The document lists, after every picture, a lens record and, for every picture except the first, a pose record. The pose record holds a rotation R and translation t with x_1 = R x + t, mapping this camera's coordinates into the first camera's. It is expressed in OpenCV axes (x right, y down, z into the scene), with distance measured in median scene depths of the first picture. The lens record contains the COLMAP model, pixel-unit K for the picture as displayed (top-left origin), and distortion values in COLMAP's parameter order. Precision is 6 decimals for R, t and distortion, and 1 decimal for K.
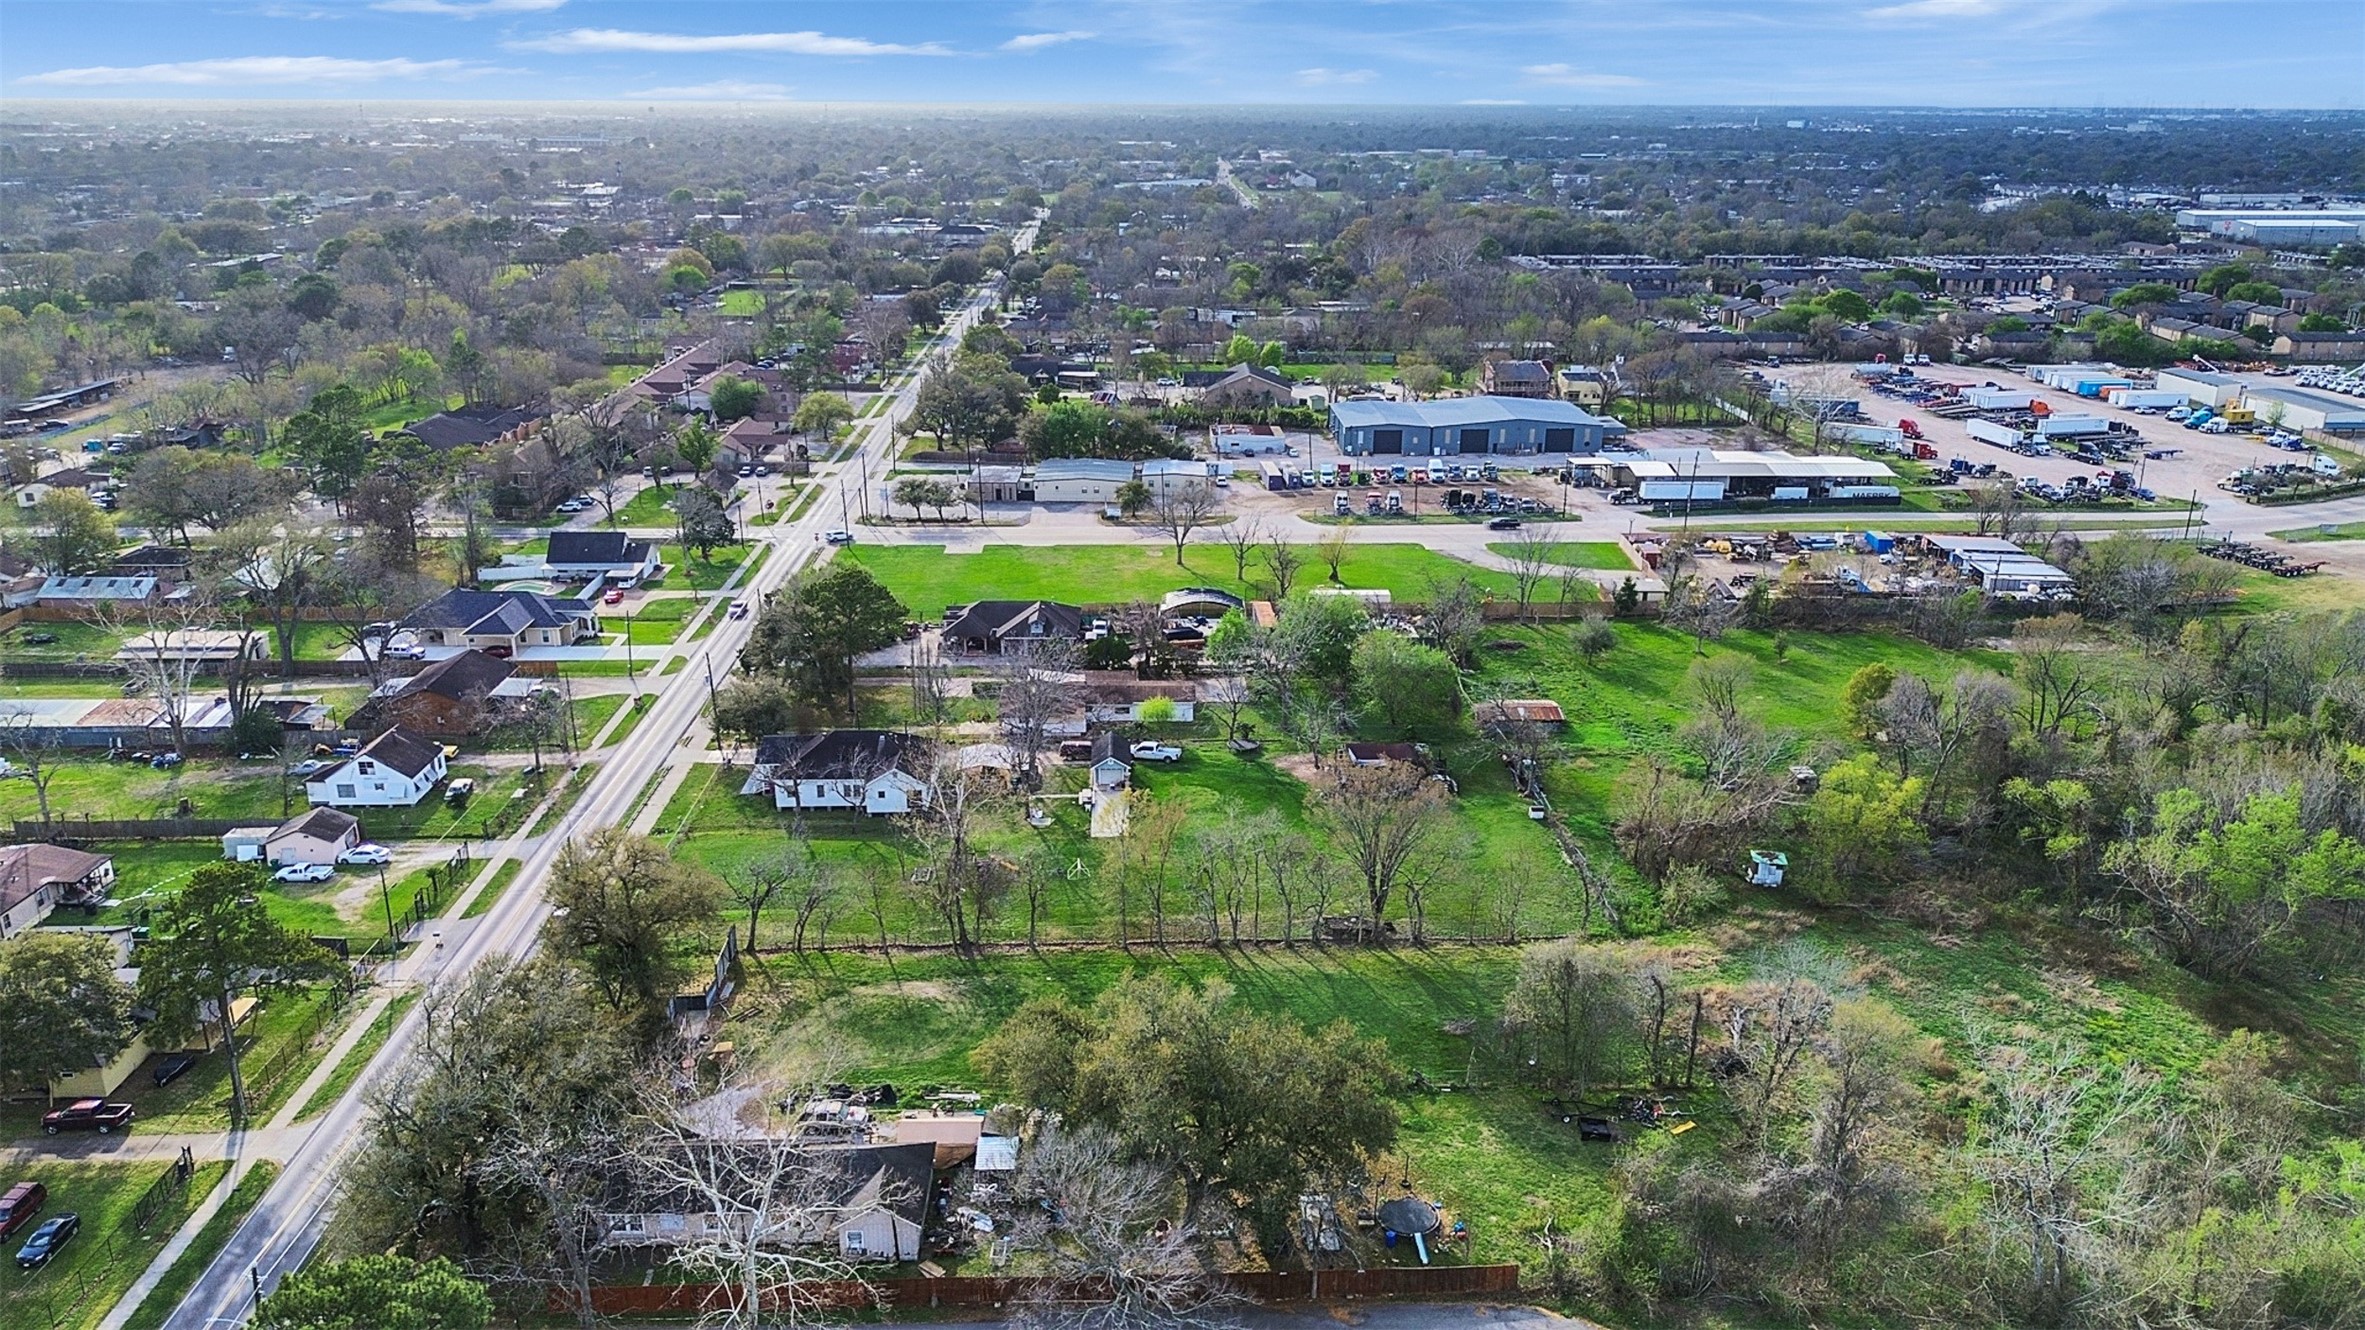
lens RADIAL K [[1659.0, 0, 1190.6], [0, 1659.0, 656.2], [0, 0, 1]] dist [0.078802, -0.088518]
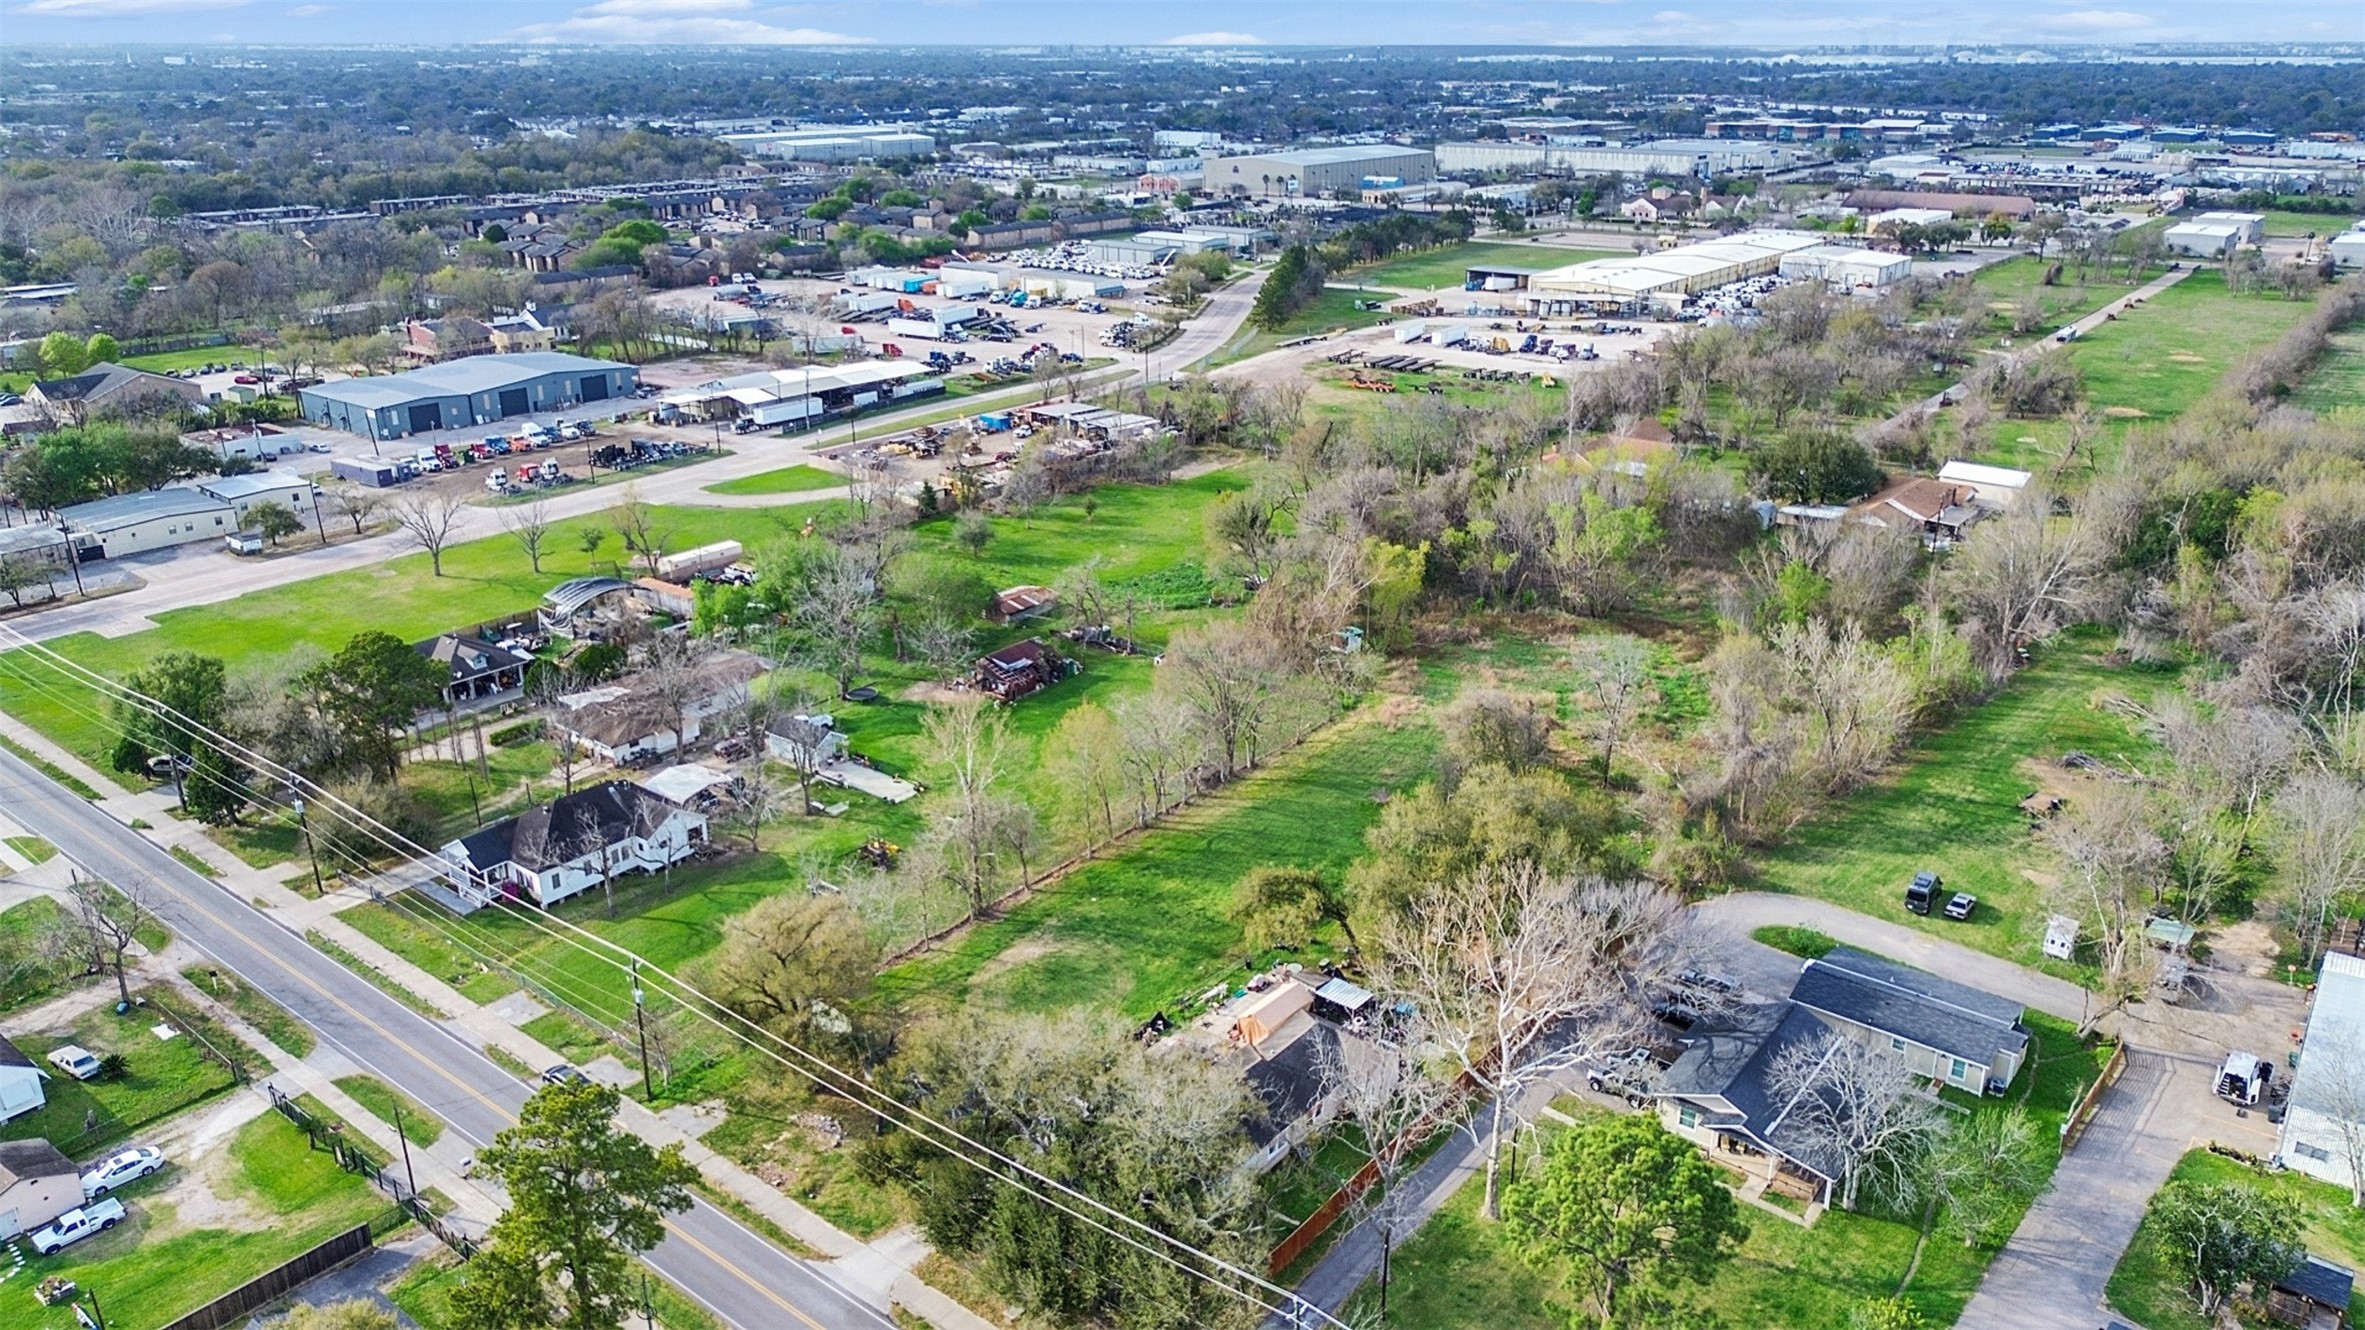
lens RADIAL K [[1659.0, 0, 1190.6], [0, 1659.0, 656.2], [0, 0, 1]] dist [0.078802, -0.088518]
pose [[0.647248, -0.269446, 0.713070, -0.521936], [0.244614, 0.959389, 0.140487, -0.057301], [-0.721965, 0.083497, 0.686873, 0.165944]]
